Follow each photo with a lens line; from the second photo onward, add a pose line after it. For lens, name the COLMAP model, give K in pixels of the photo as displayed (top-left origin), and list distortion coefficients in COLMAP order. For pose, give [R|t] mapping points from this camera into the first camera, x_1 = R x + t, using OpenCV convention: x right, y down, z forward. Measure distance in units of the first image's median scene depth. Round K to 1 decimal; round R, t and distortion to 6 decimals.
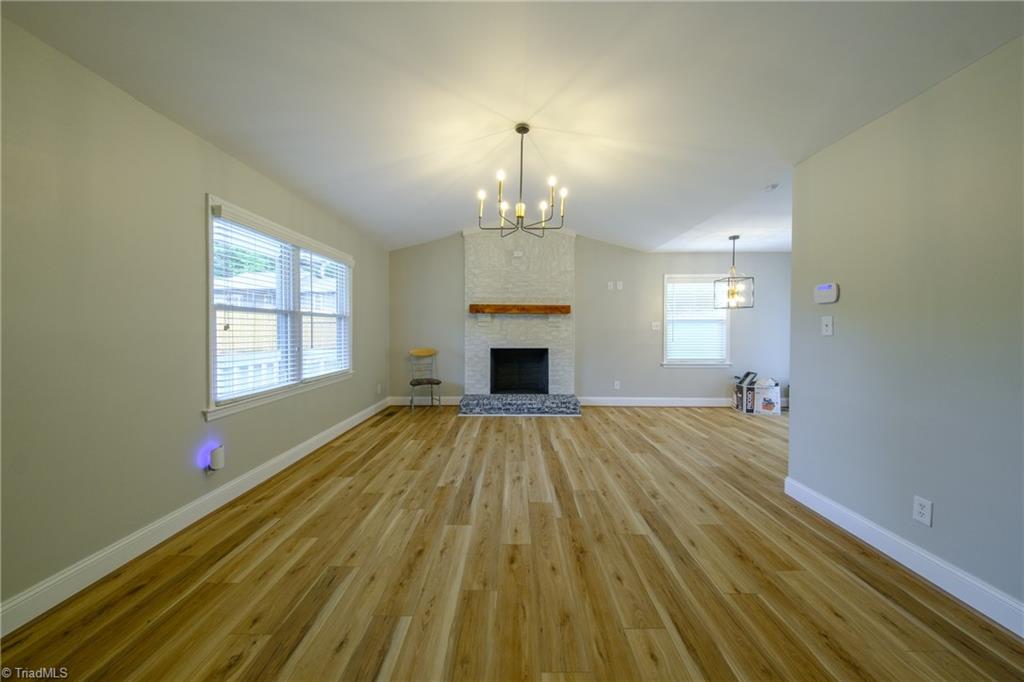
lens RADIAL K [[349.3, 0, 516.9], [0, 349.3, 336.5], [0, 0, 1]] dist [0.009234, -0.006485]
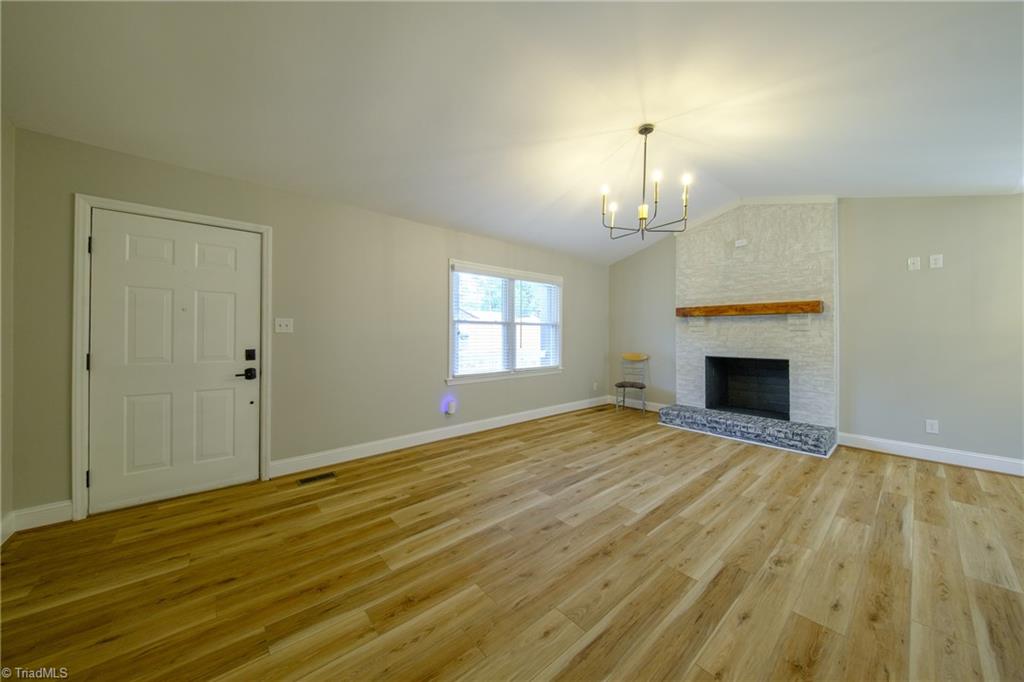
lens RADIAL K [[349.3, 0, 515.8], [0, 349.3, 336.2], [0, 0, 1]] dist [0.009234, -0.006485]
pose [[0.649269, 0.004910, -0.760543, 0.493610], [-0.019927, 0.999746, -0.010556, 0.005479], [0.760298, 0.022009, 0.649202, 0.088006]]
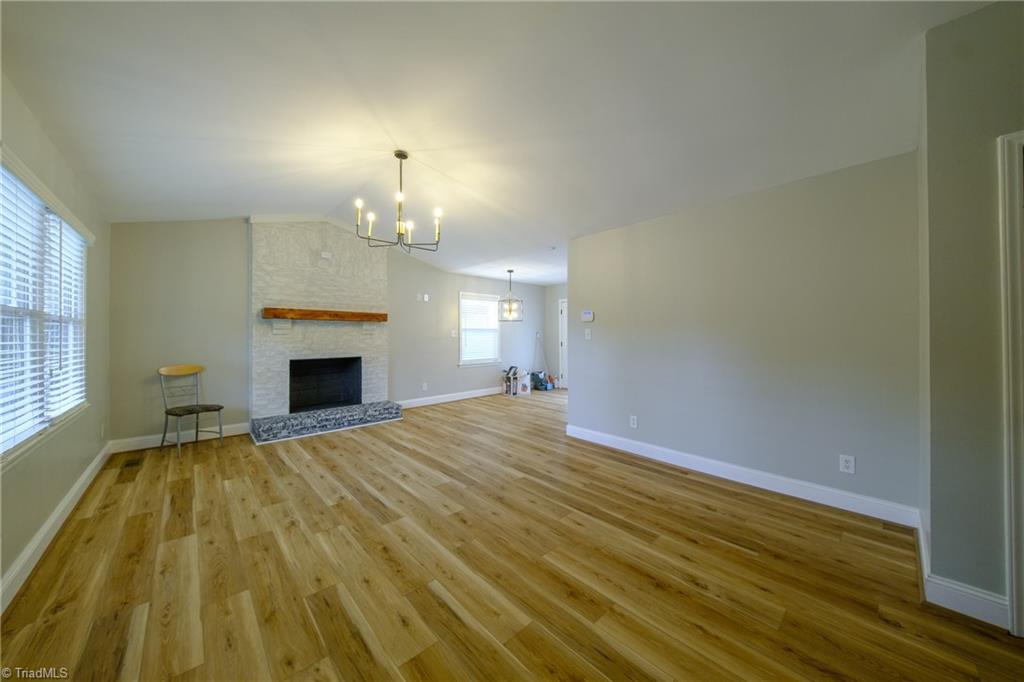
lens RADIAL K [[349.3, 0, 517.1], [0, 349.3, 336.9], [0, 0, 1]] dist [0.009234, -0.006485]
pose [[0.727763, -0.008107, 0.685781, -0.444211], [0.020733, 0.999733, -0.010184, -0.003060], [-0.685515, 0.021630, 0.727737, -0.035642]]
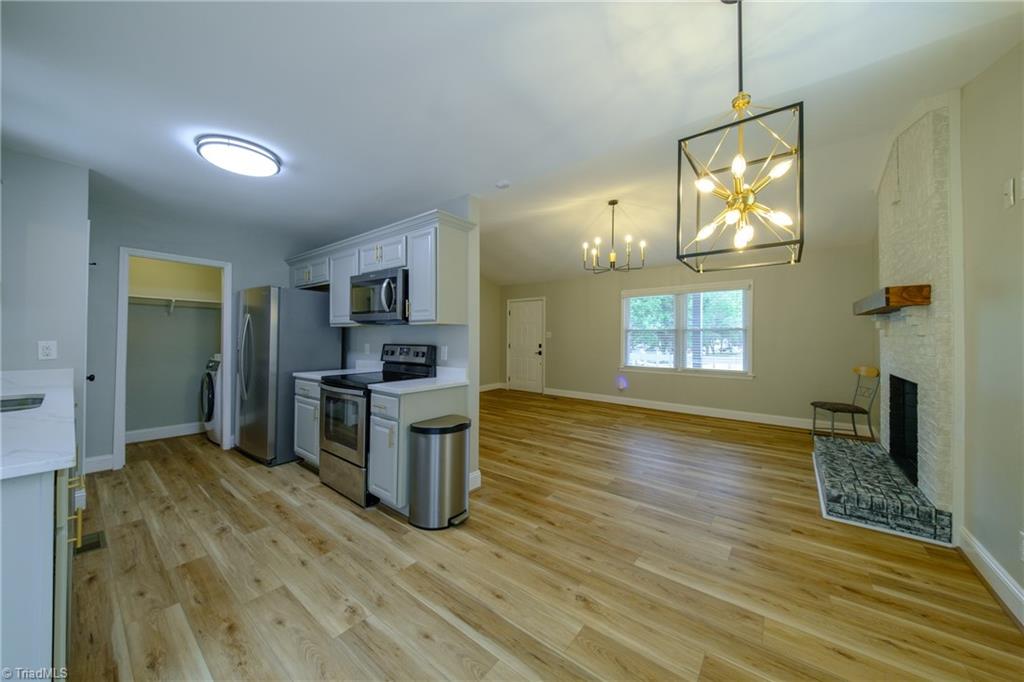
lens RADIAL K [[349.3, 0, 507.5], [0, 349.3, 335.5], [0, 0, 1]] dist [0.009234, -0.006485]
pose [[-0.639581, -0.003505, -0.768716, 1.340829], [-0.022478, 0.999647, 0.014143, -0.043132], [0.768395, 0.026325, -0.639434, 1.508640]]
